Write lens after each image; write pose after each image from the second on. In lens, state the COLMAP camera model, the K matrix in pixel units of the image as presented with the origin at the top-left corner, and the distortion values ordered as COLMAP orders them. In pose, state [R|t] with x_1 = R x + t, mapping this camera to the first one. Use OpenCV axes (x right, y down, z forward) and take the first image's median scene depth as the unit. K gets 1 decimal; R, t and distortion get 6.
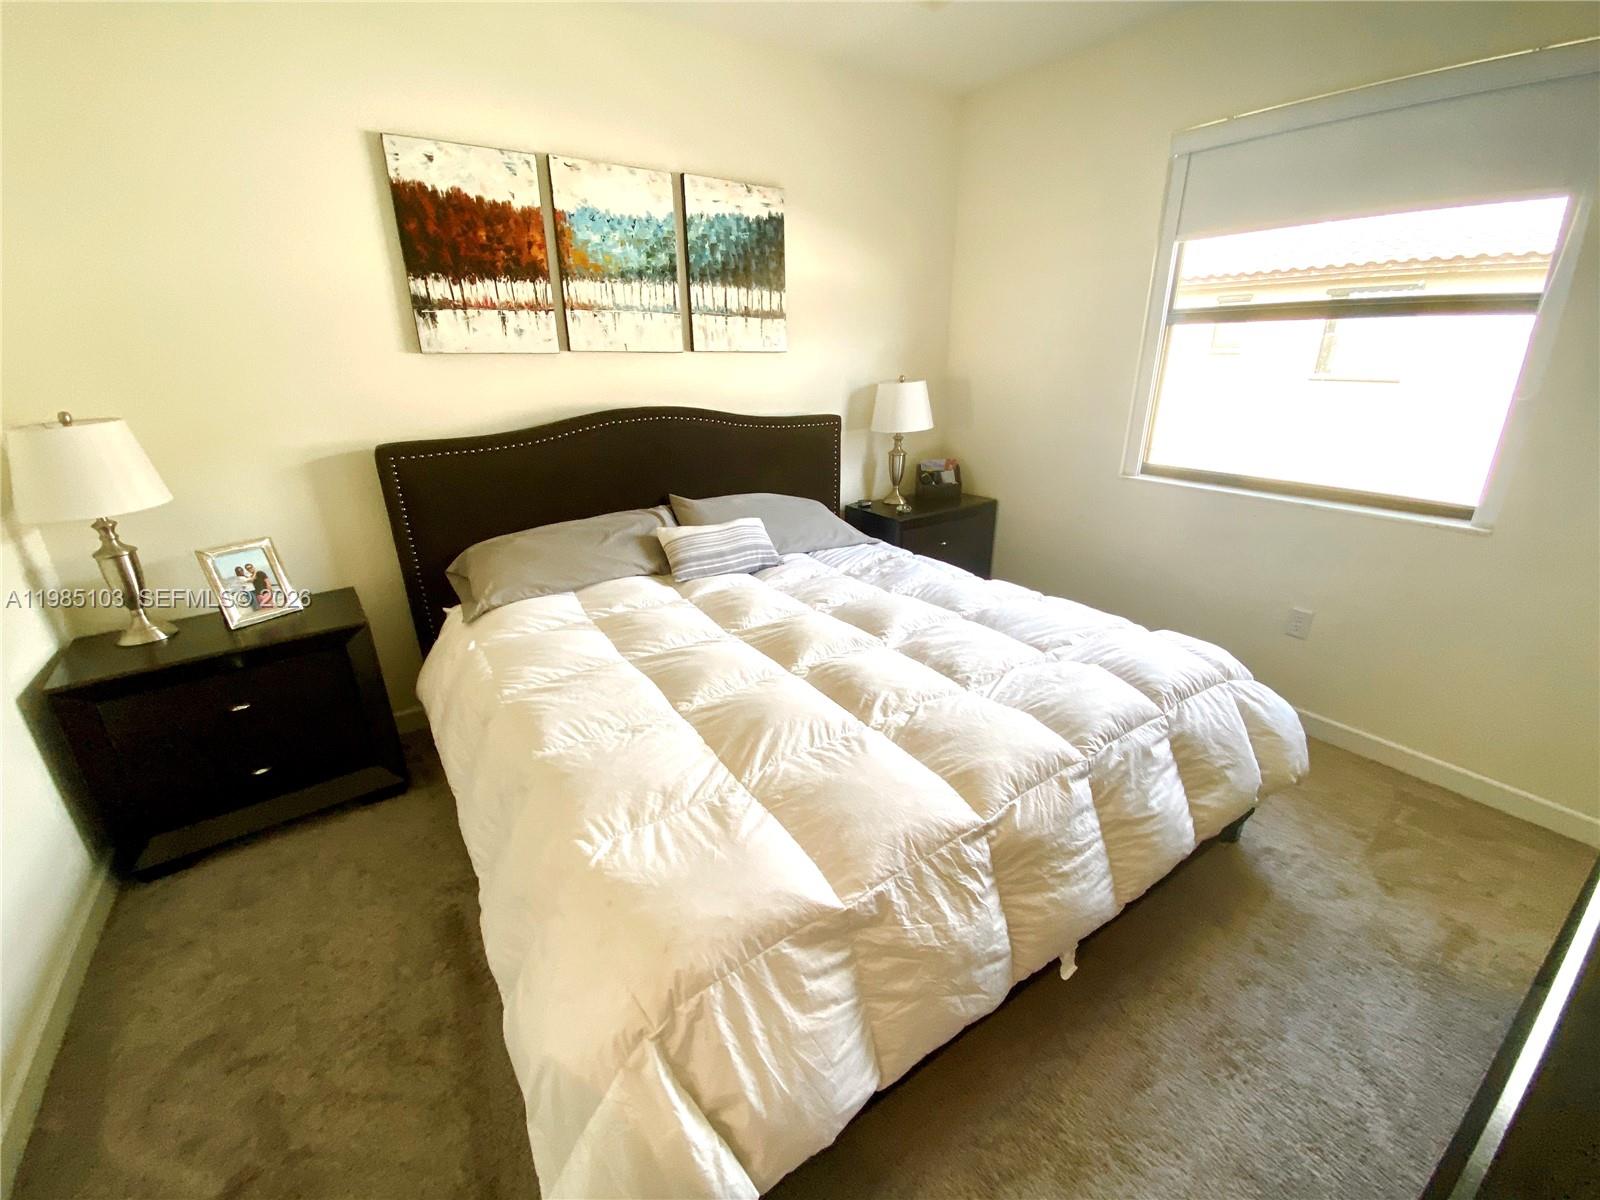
lens RADIAL K [[662.7, 0, 800.0], [0, 662.7, 600.0], [0, 0, 1]] dist [0.000432, -0.000015]
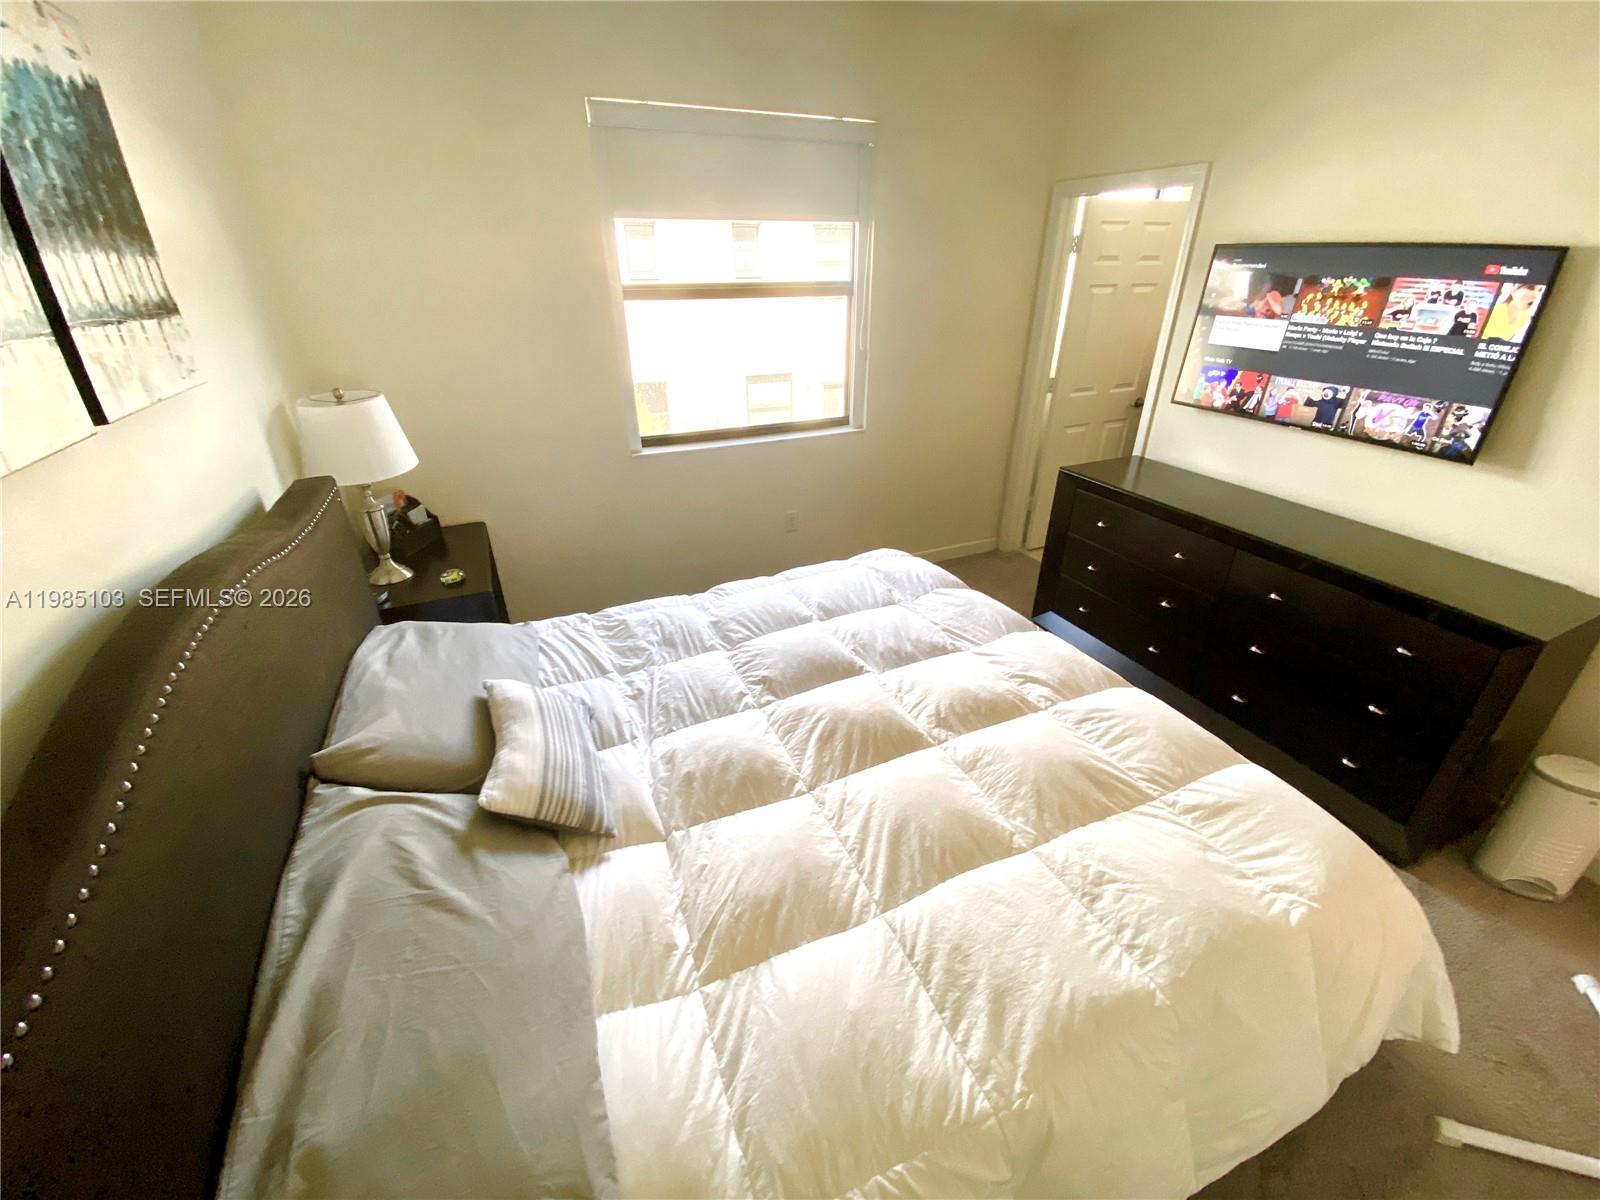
lens RADIAL K [[644.9, 0, 800.0], [0, 644.9, 600.0], [0, 0, 1]] dist [0.000594, -0.014626]
pose [[0.150405, -0.450281, 0.880128, -0.623389], [0.342038, 0.858977, 0.381009, -0.393611], [-0.927571, 0.243732, 0.283208, 0.750418]]
